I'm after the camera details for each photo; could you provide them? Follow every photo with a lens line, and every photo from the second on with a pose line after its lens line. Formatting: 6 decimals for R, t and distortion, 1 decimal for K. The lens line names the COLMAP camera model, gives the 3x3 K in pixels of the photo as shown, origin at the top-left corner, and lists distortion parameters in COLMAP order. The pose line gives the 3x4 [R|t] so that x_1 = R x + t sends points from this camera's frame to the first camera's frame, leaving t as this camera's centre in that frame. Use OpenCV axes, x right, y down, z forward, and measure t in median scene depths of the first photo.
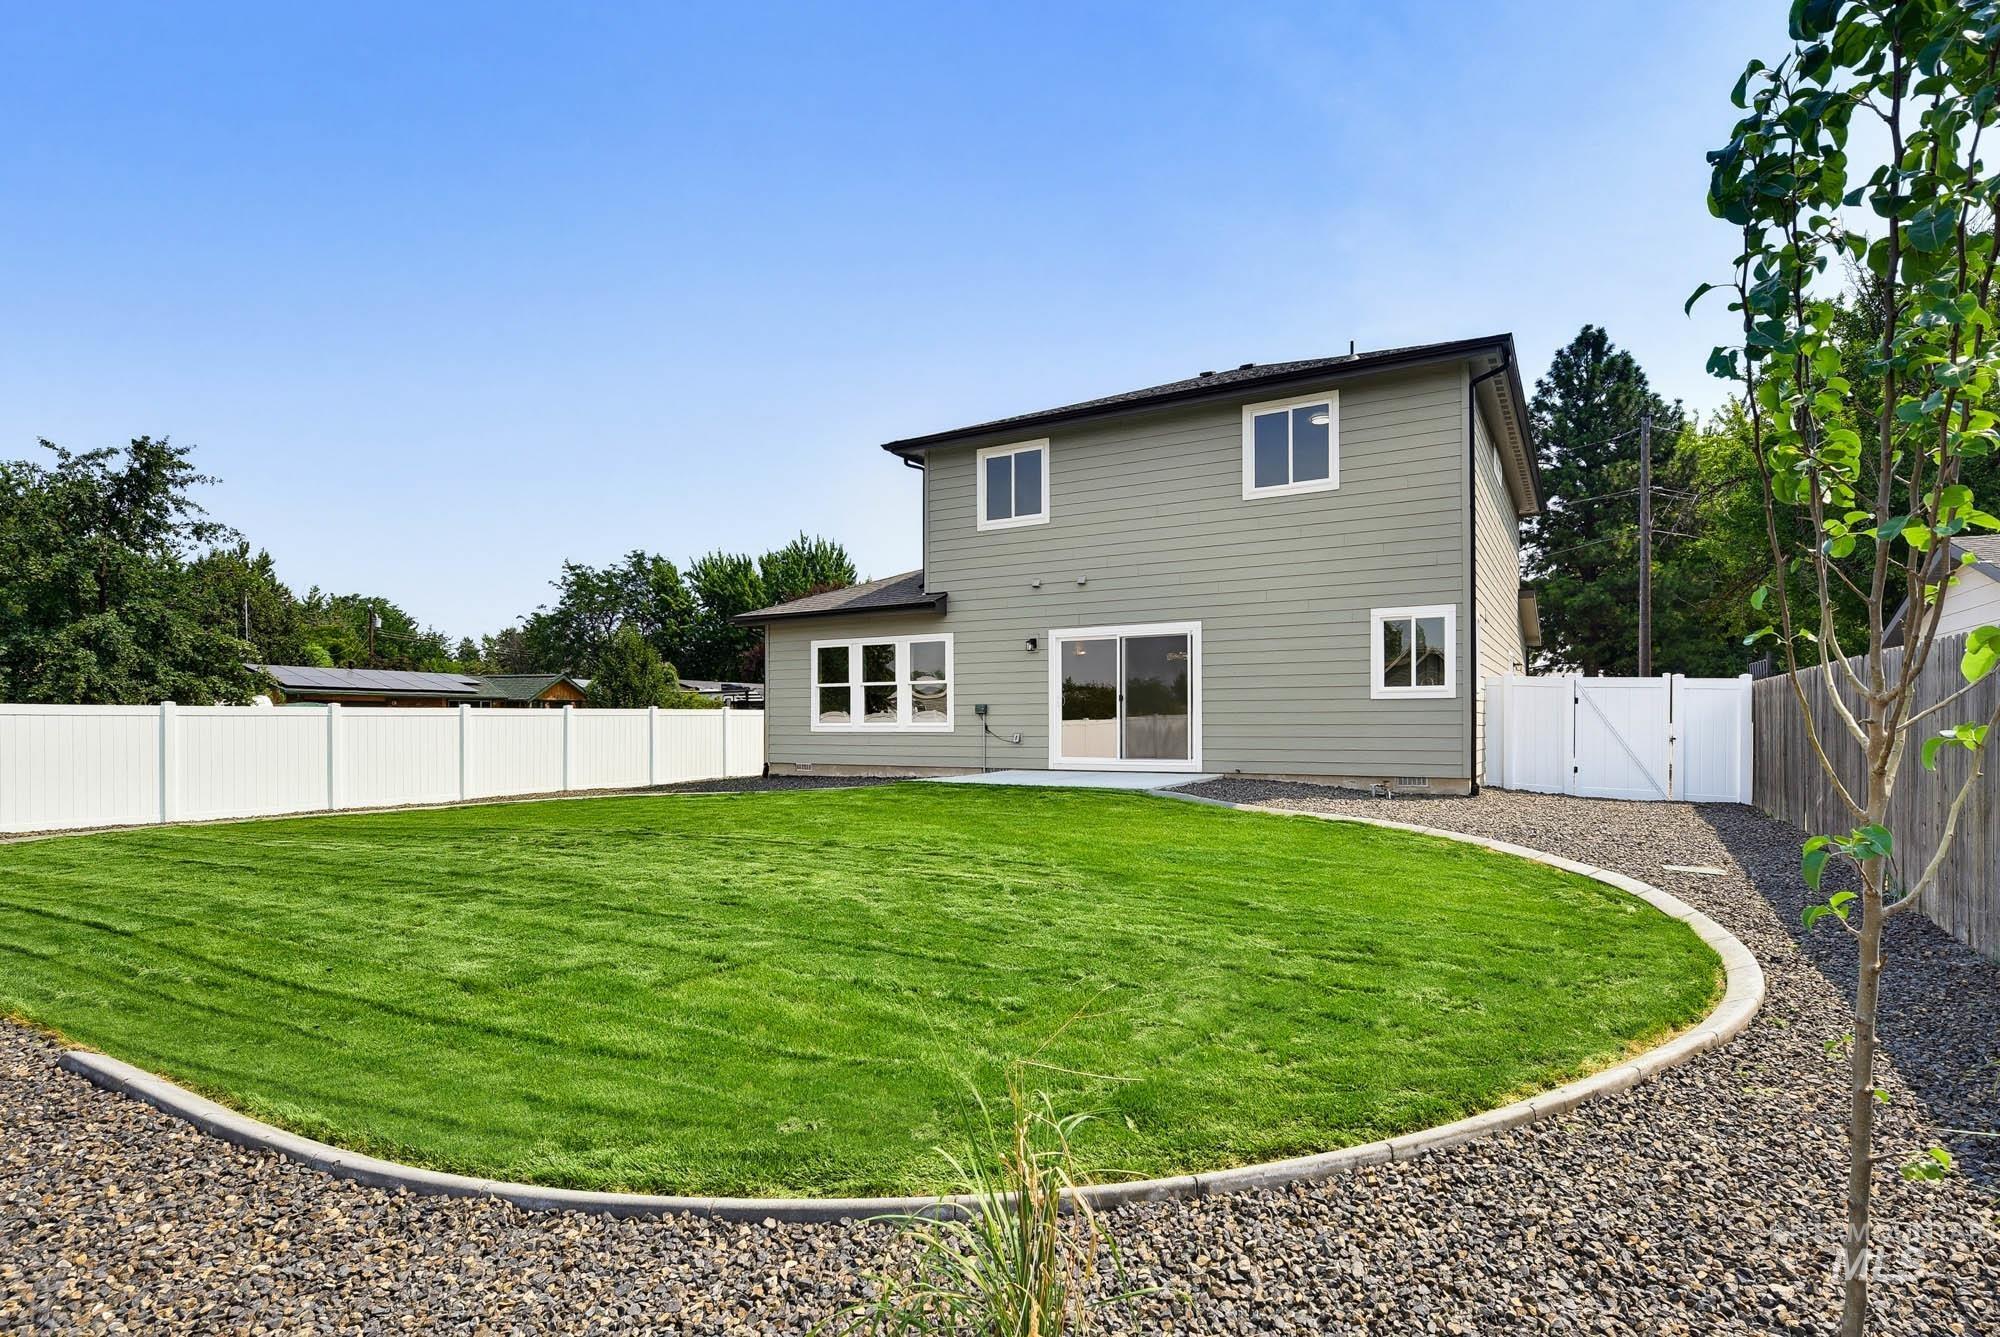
lens RADIAL K [[997.0, 0, 1028.5], [0, 997.0, 719.9], [0, 0, 1]] dist [-0.002028, -0.001030]
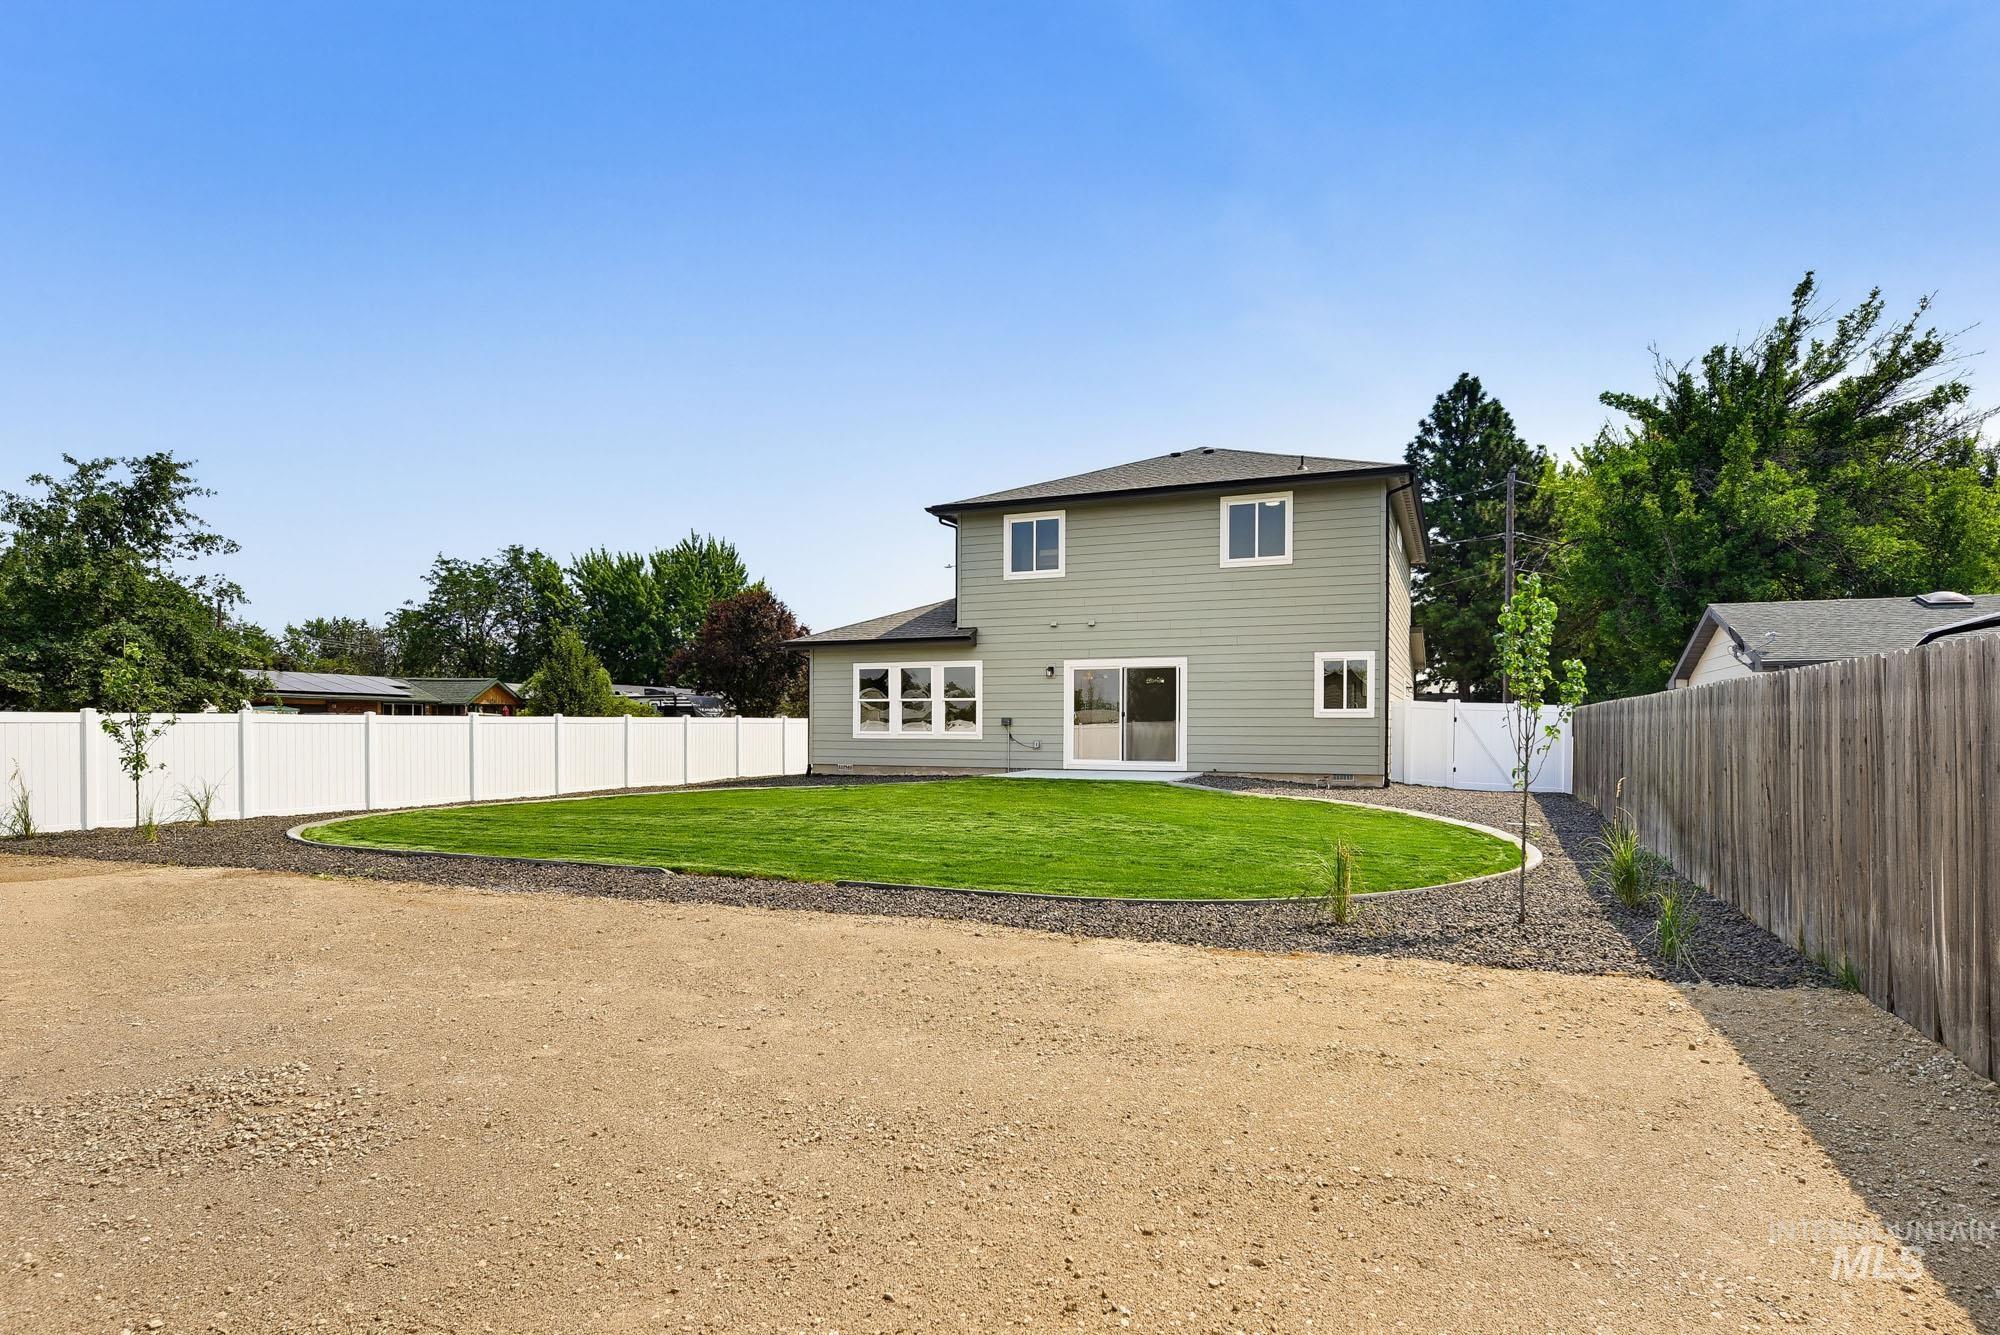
lens RADIAL K [[1075.0, 0, 993.3], [0, 1075.0, 735.3], [0, 0, 1]] dist [-0.001640, 0.000349]
pose [[0.994684, 0.005198, 0.102839, -0.182991], [-0.006321, 0.999924, 0.010603, -0.006908], [-0.102776, -0.011197, 0.994641, -0.316832]]
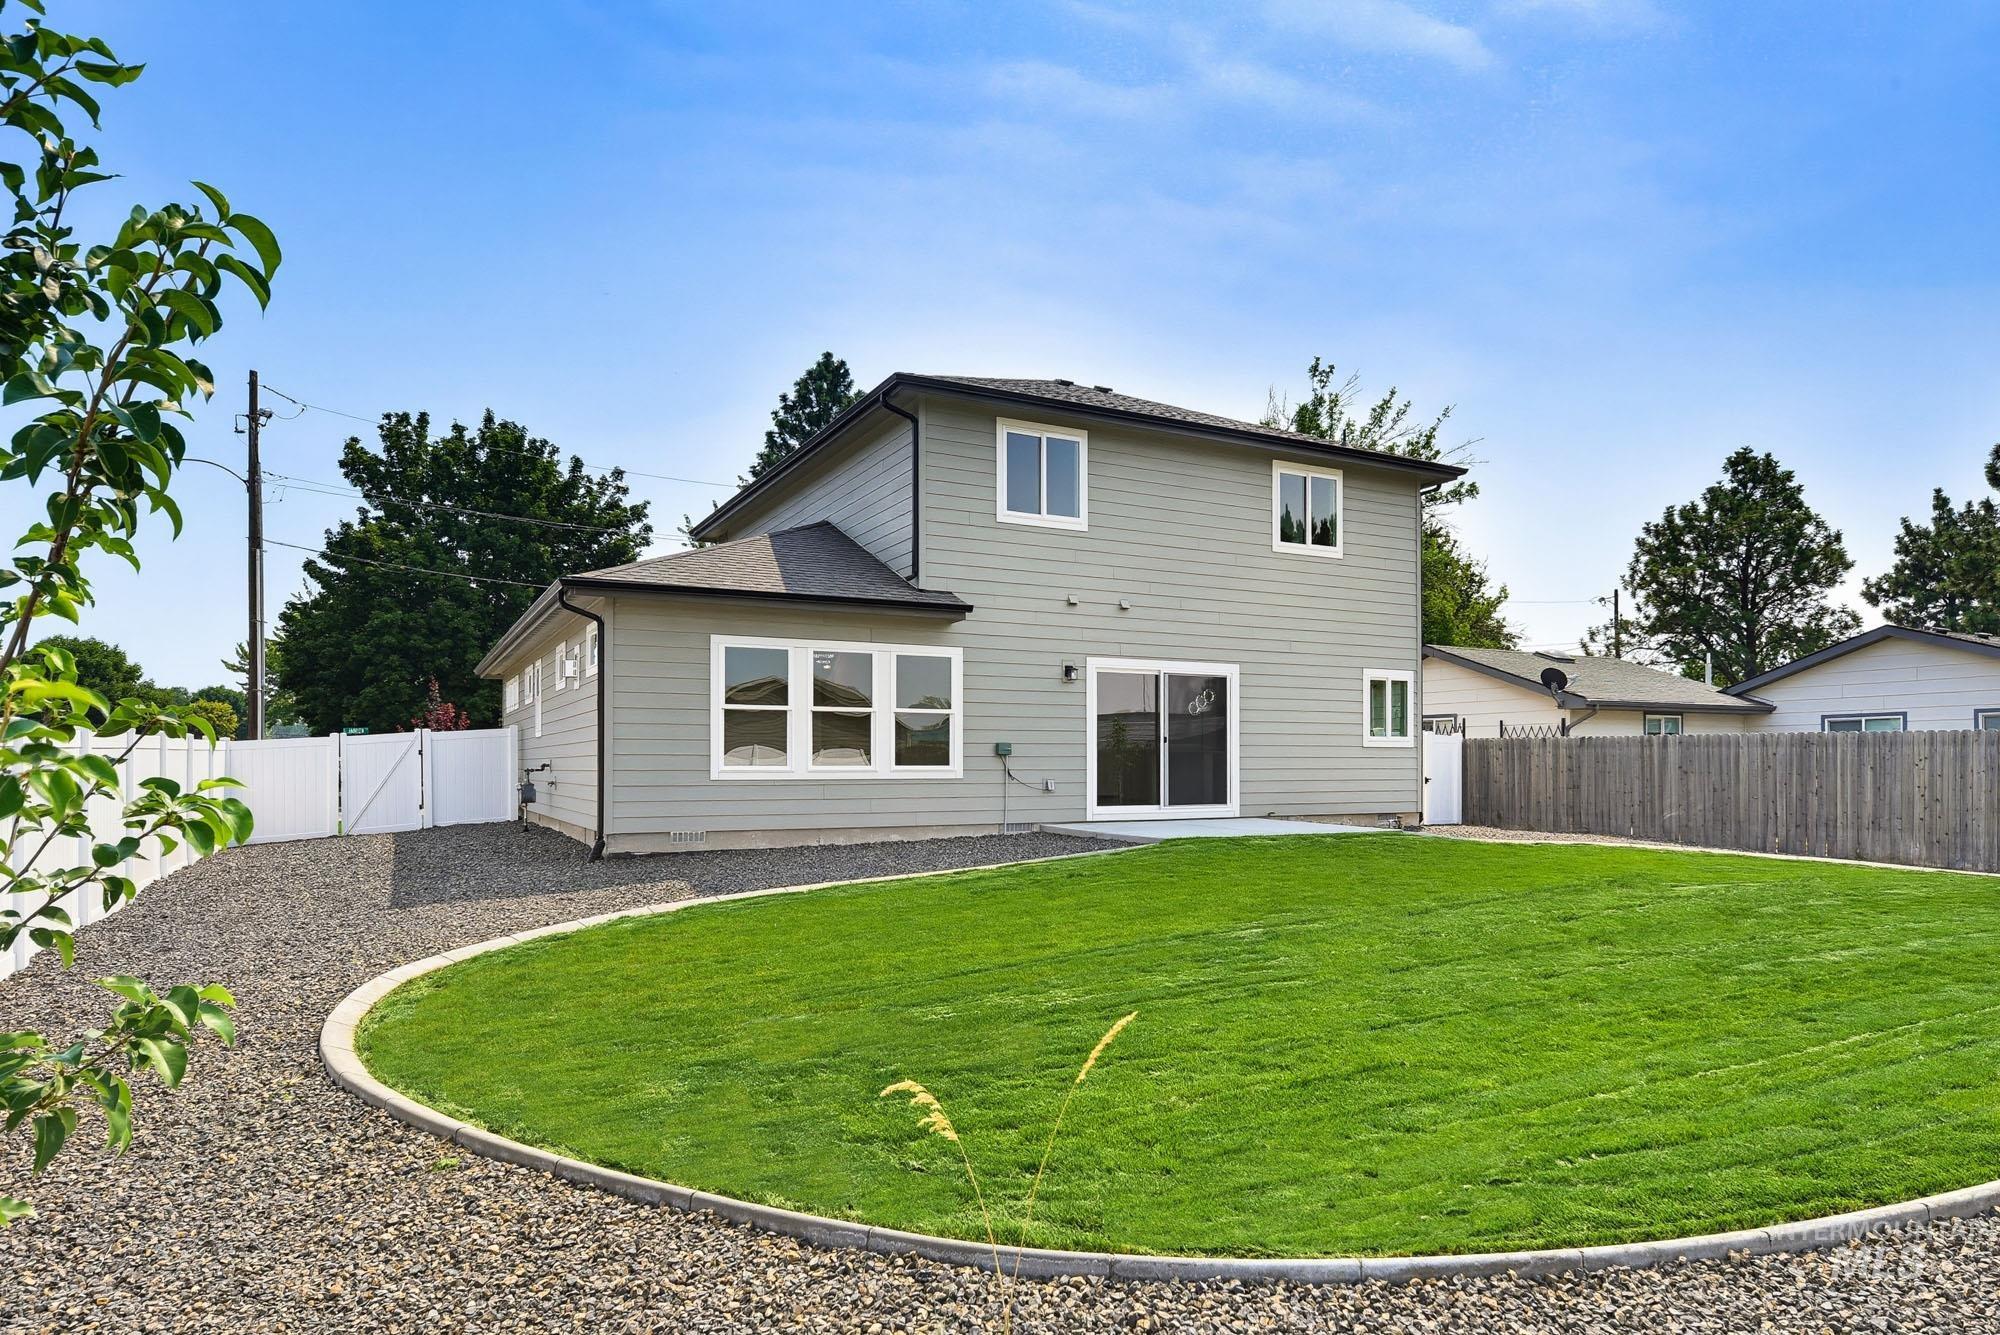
lens RADIAL K [[1173.8, 0, 1022.2], [0, 1173.8, 745.1], [0, 0, 1]] dist [-0.000122, 0.000066]
pose [[0.533331, 0.013538, 0.845799, -0.737413], [-0.007162, 0.999908, -0.011489, -0.003082], [-0.845877, 0.000070, 0.533379, 0.443596]]
